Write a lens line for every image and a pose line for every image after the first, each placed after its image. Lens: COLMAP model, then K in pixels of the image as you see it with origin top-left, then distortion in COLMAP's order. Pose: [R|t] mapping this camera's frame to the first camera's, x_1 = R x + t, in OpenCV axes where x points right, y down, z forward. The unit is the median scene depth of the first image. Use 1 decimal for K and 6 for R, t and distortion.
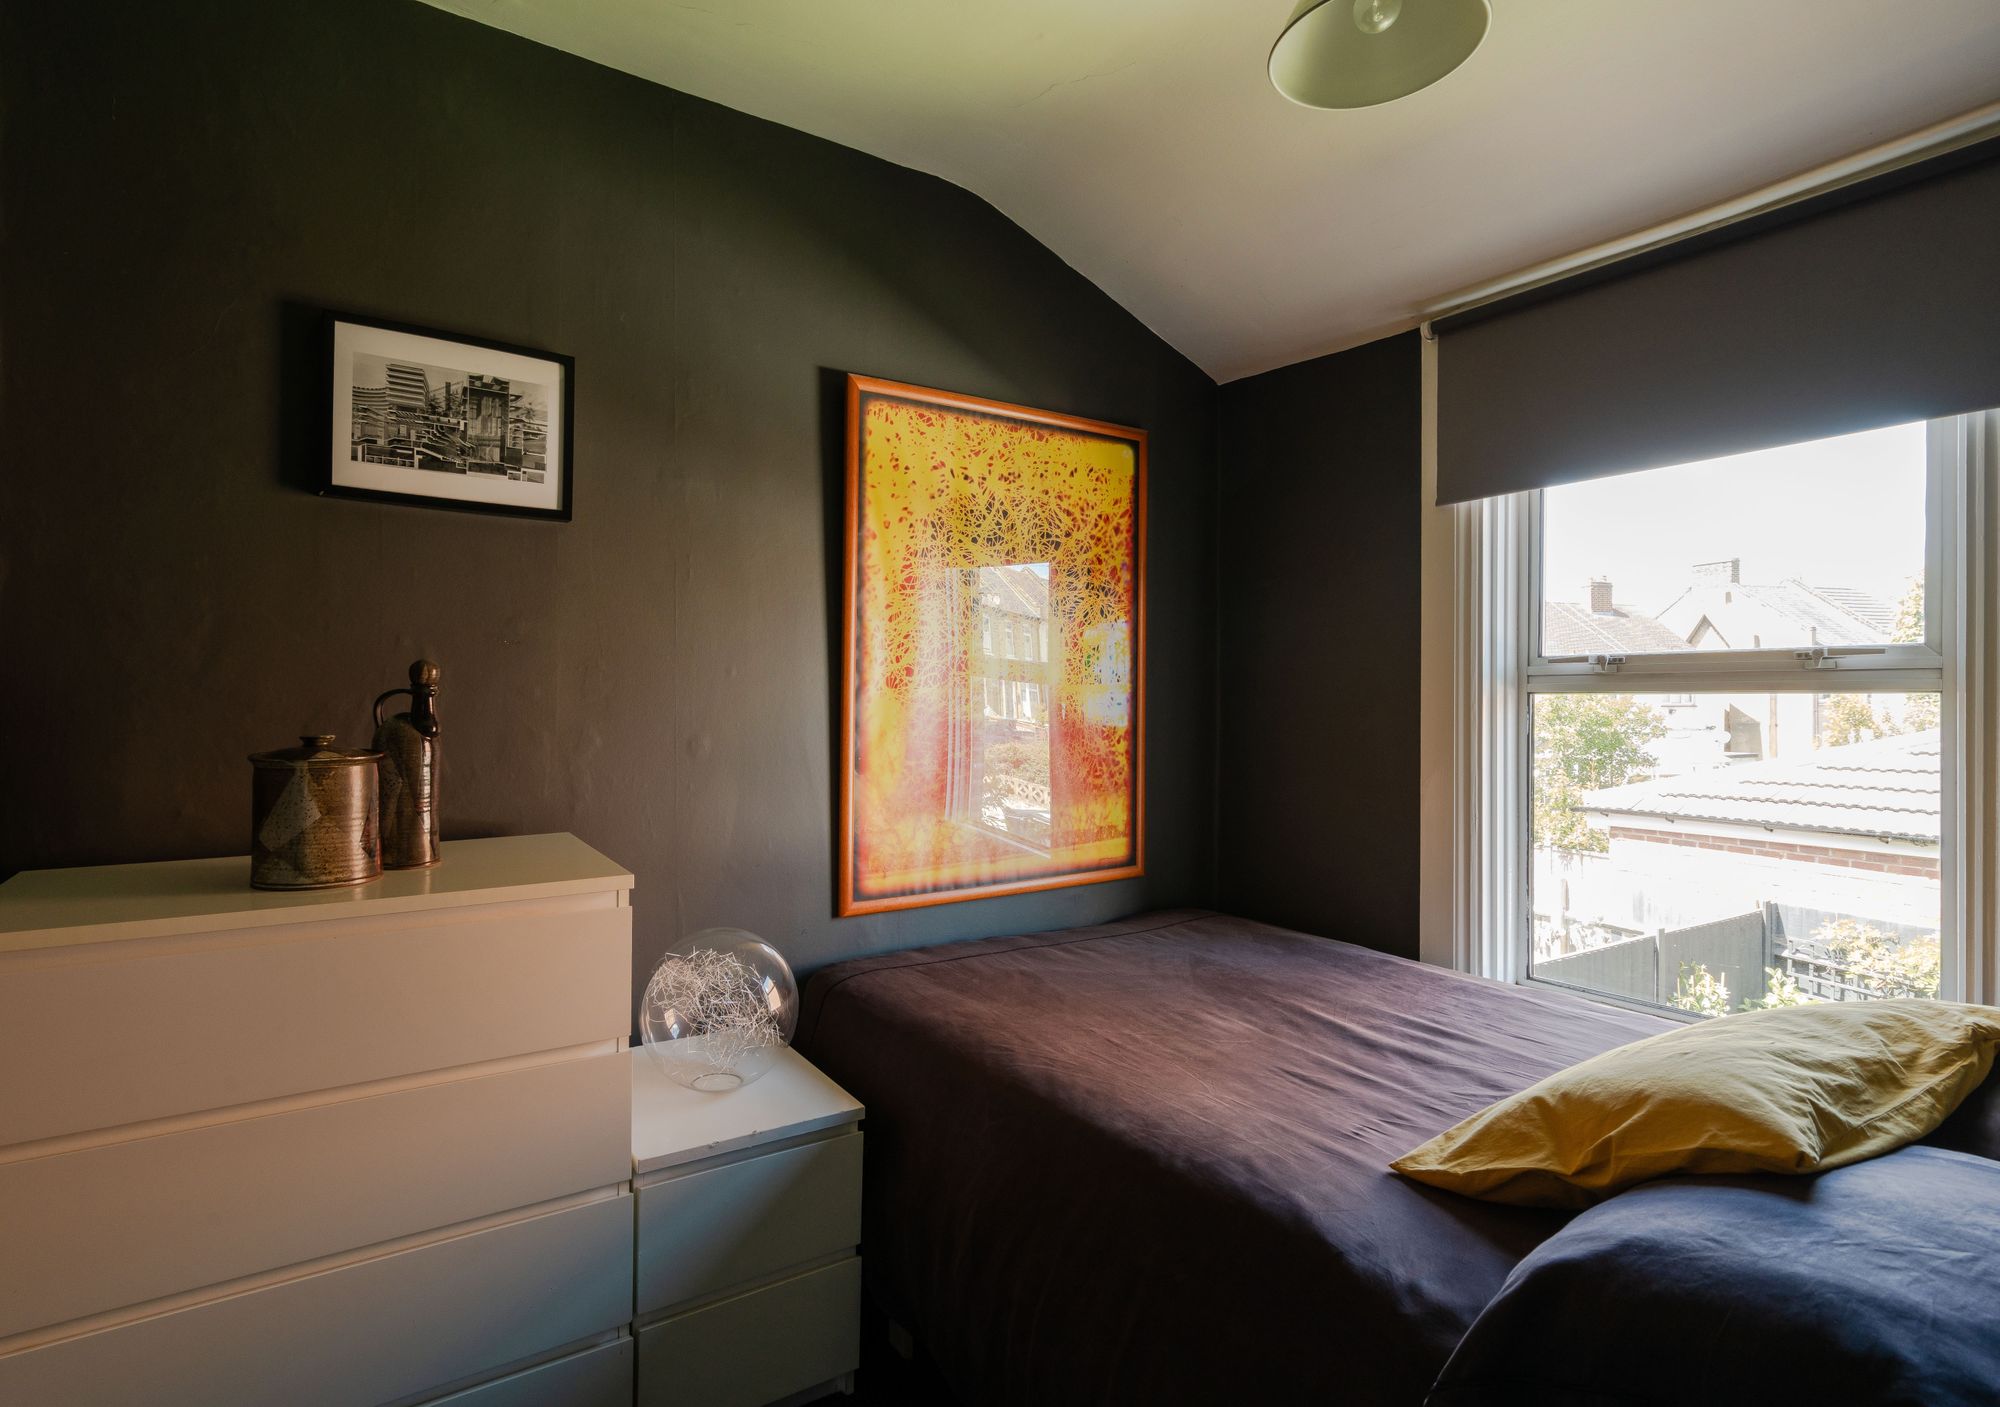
lens RADIAL K [[996.0, 0, 998.0], [0, 996.0, 656.0], [0, 0, 1]] dist [-0.002219, -0.000067]
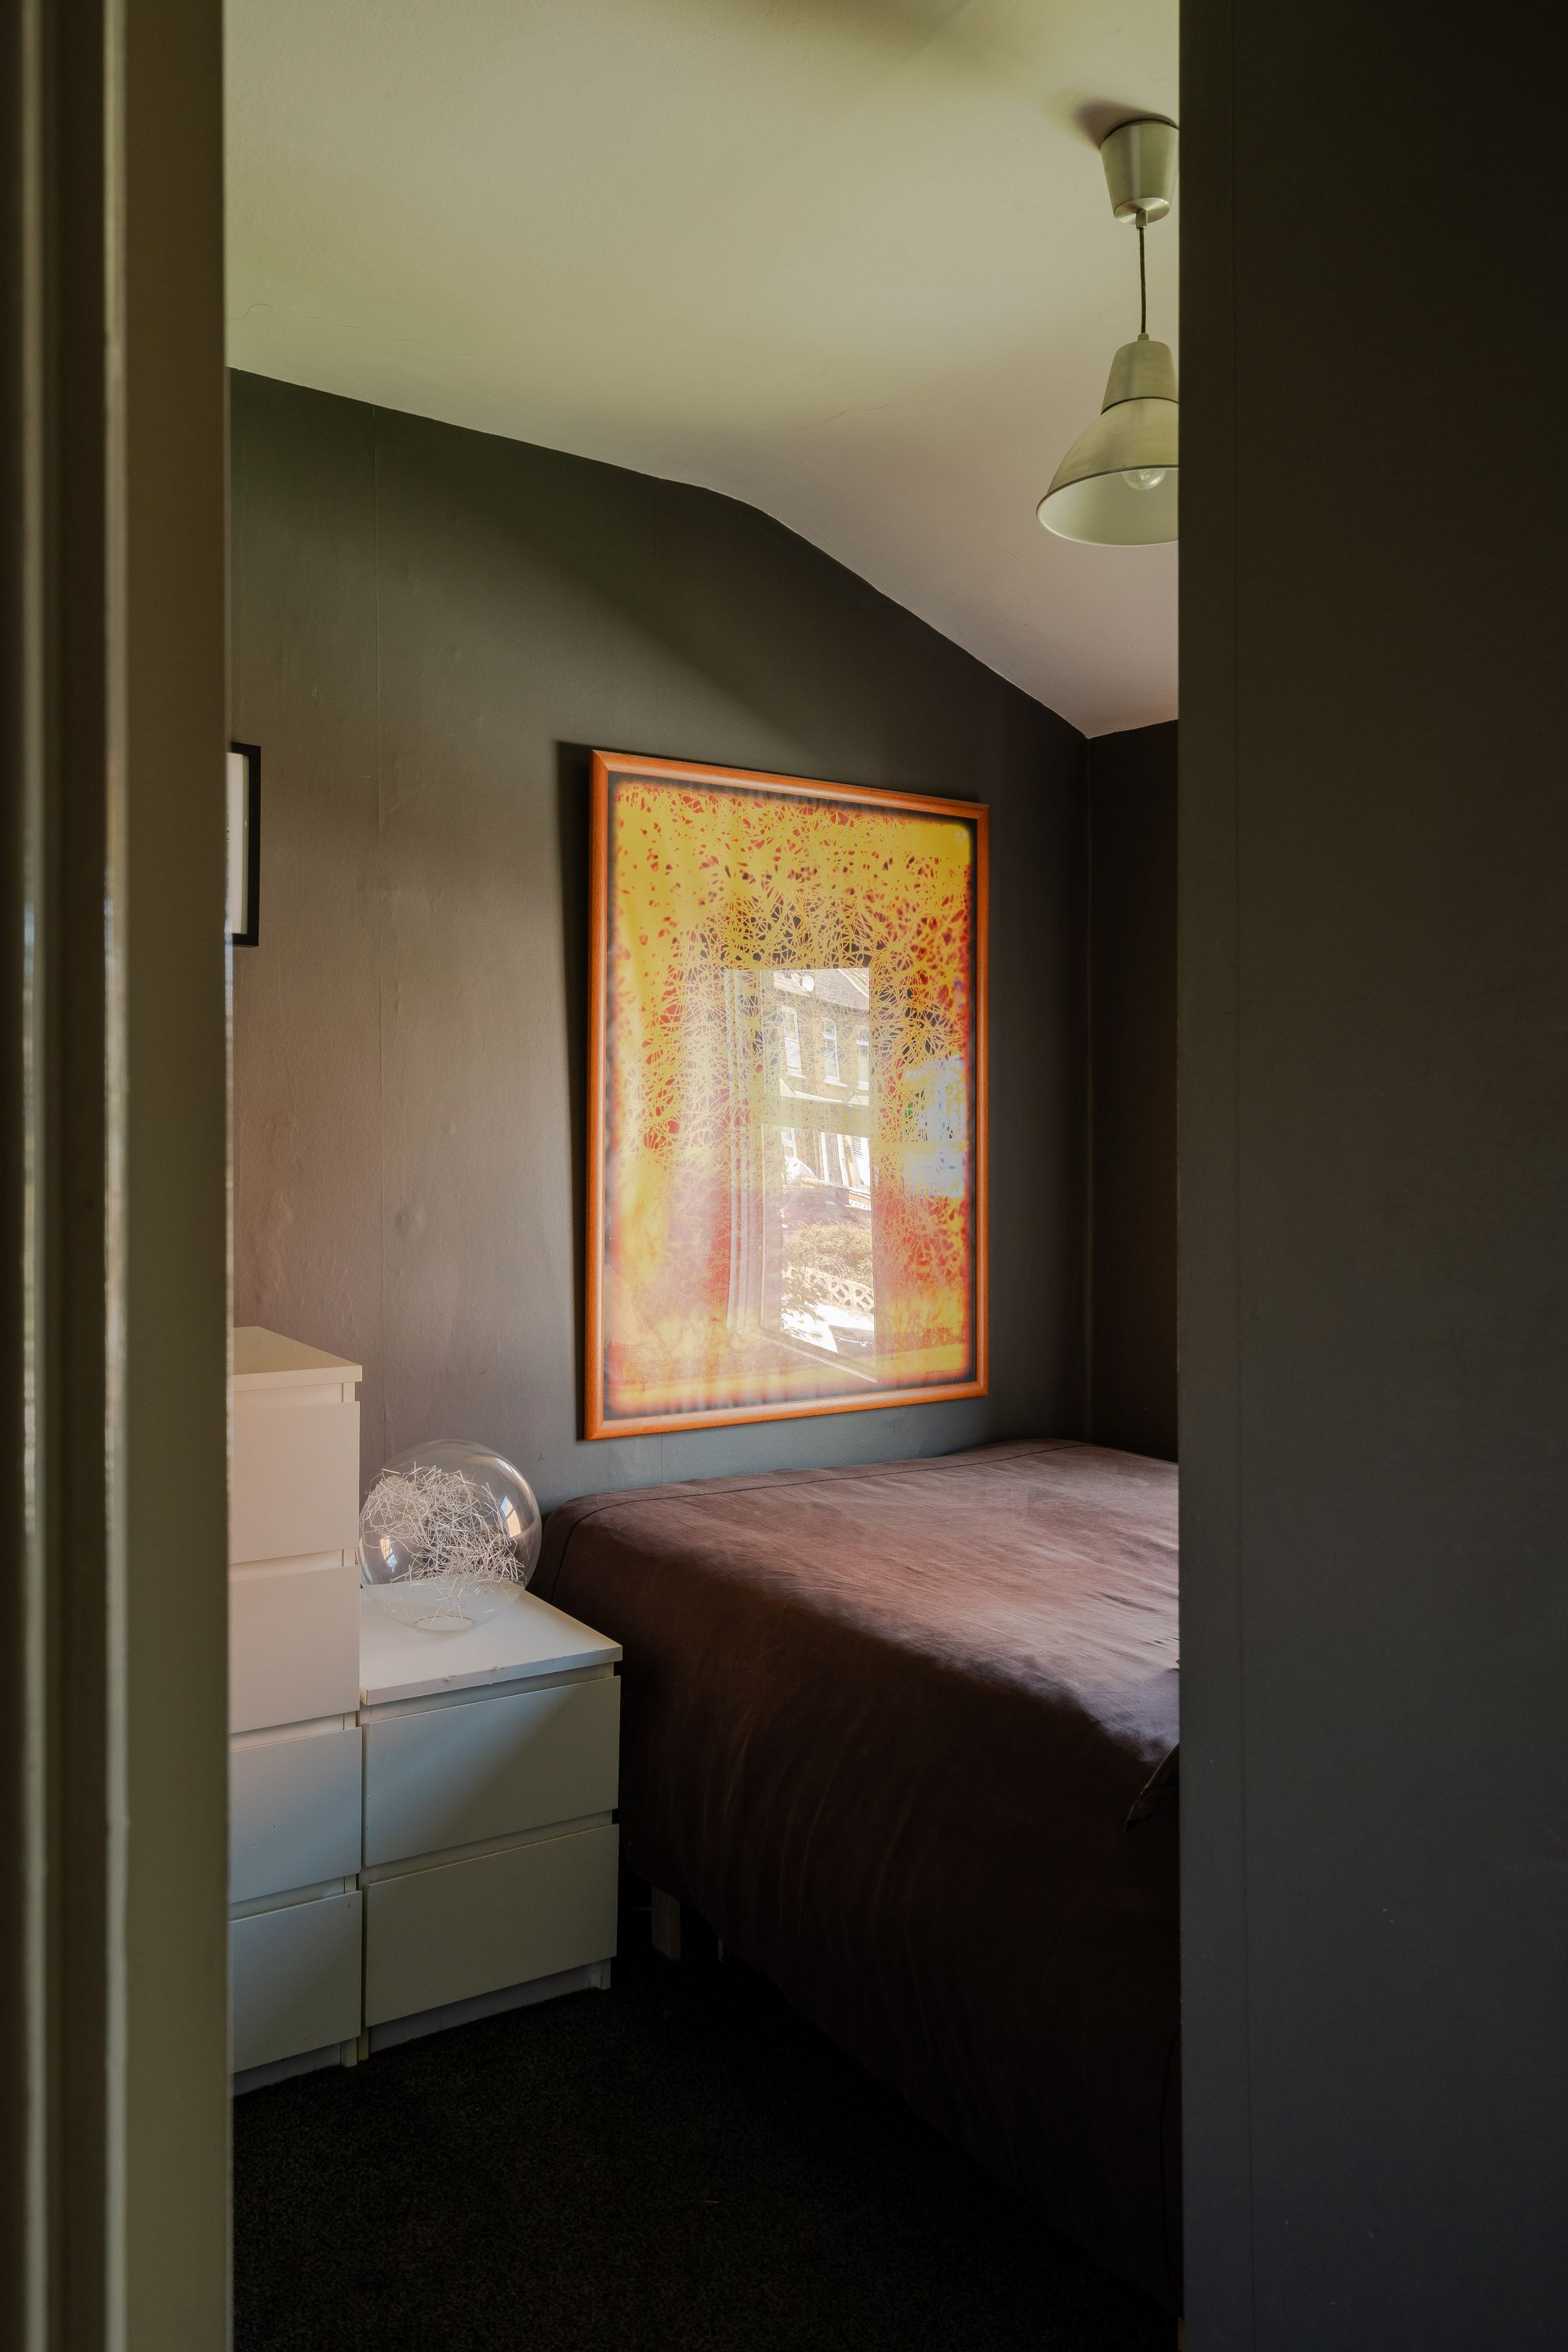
lens RADIAL K [[1667.4, 0, 784.0], [0, 1667.4, 1176.0], [0, 0, 1]] dist [0.004990, 0.000541]
pose [[0.999630, 0.000723, -0.027198, 0.033401], [0.000912, 0.998193, 0.060077, -0.024738], [0.027192, -0.060079, 0.997823, -0.306401]]
